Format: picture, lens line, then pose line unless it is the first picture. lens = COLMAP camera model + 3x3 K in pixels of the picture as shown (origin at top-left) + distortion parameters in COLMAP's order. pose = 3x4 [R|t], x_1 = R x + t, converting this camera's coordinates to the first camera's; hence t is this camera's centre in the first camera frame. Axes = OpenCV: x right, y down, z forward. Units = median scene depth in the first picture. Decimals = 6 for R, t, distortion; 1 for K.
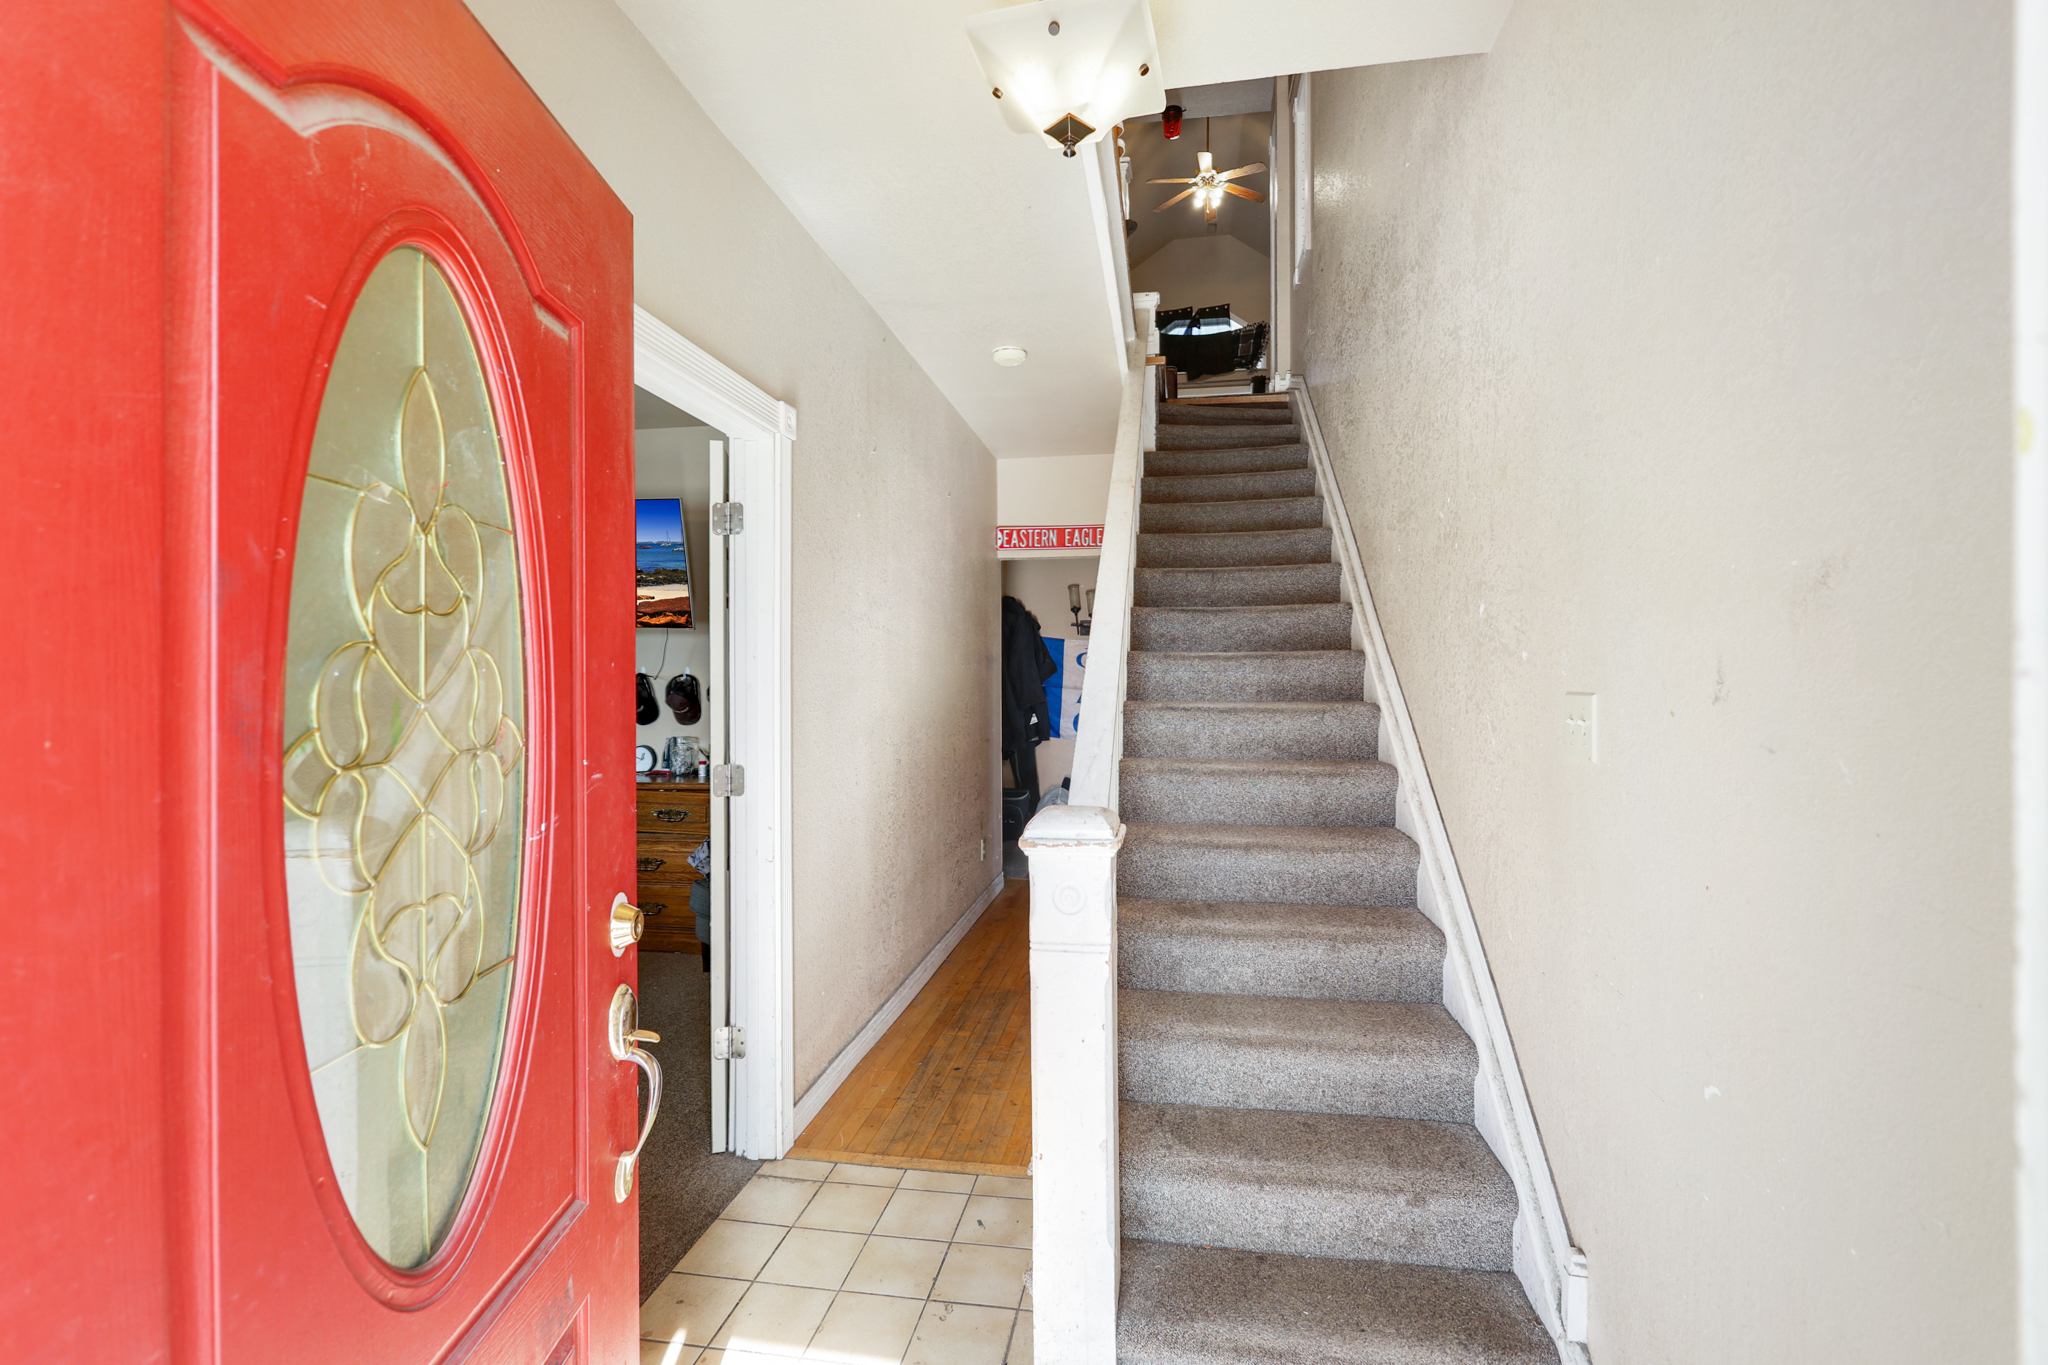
lens RADIAL K [[907.8, 0, 1022.0], [0, 907.8, 675.9], [0, 0, 1]] dist [0.014645, 0.000388]
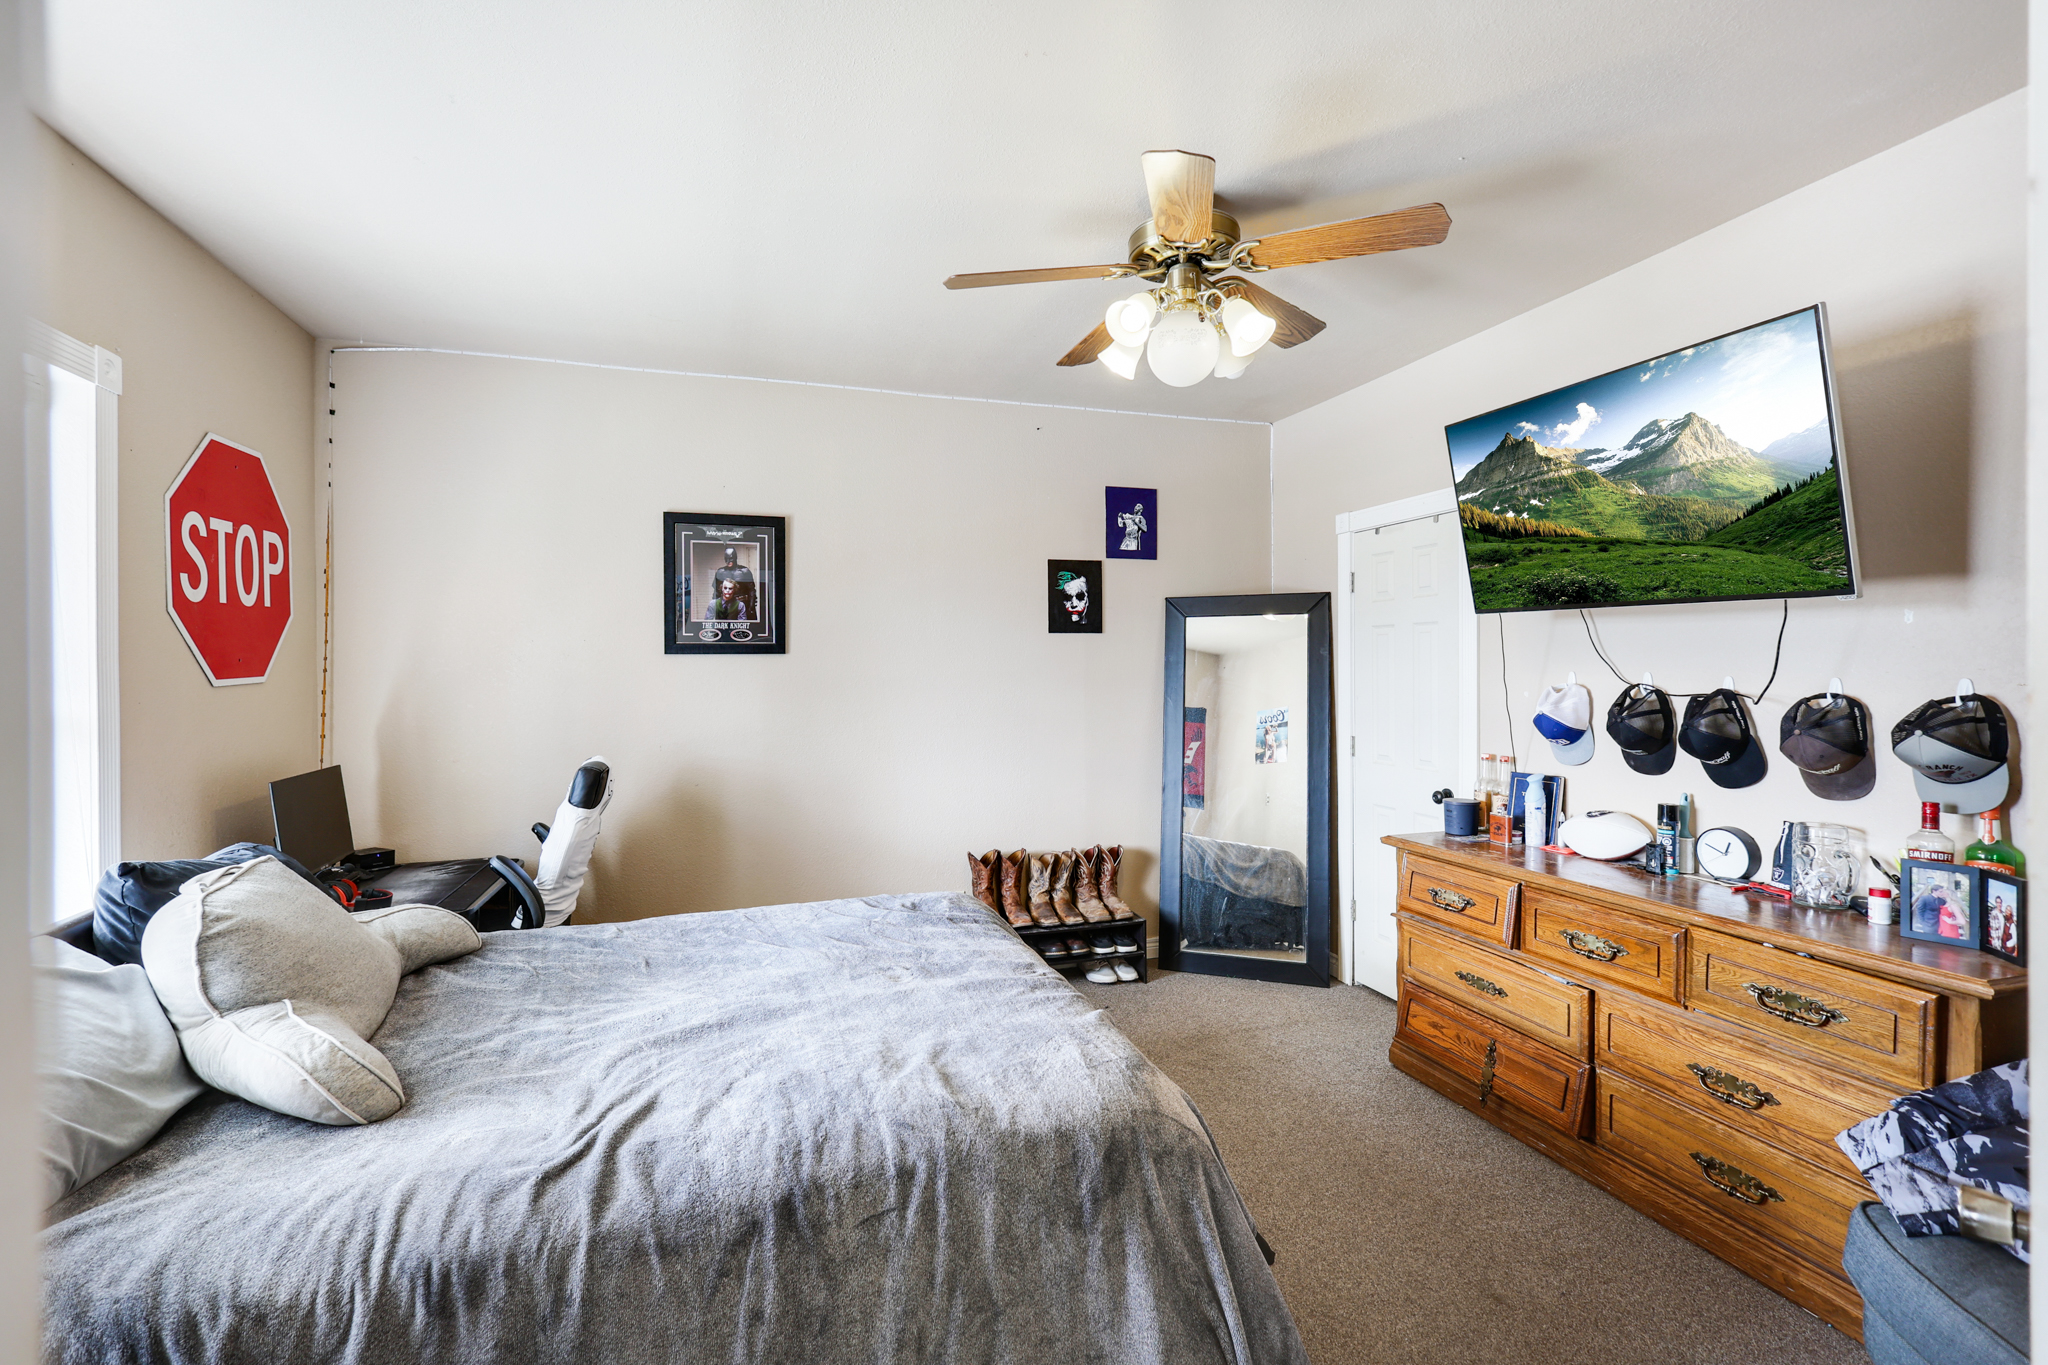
lens RADIAL K [[907.8, 0, 1022.0], [0, 907.8, 675.9], [0, 0, 1]] dist [0.014645, 0.000388]
pose [[0.478853, 0.009906, -0.877839, -0.150232], [-0.003222, 0.999949, 0.009527, -0.015183], [0.877889, -0.001734, 0.478860, 0.394415]]
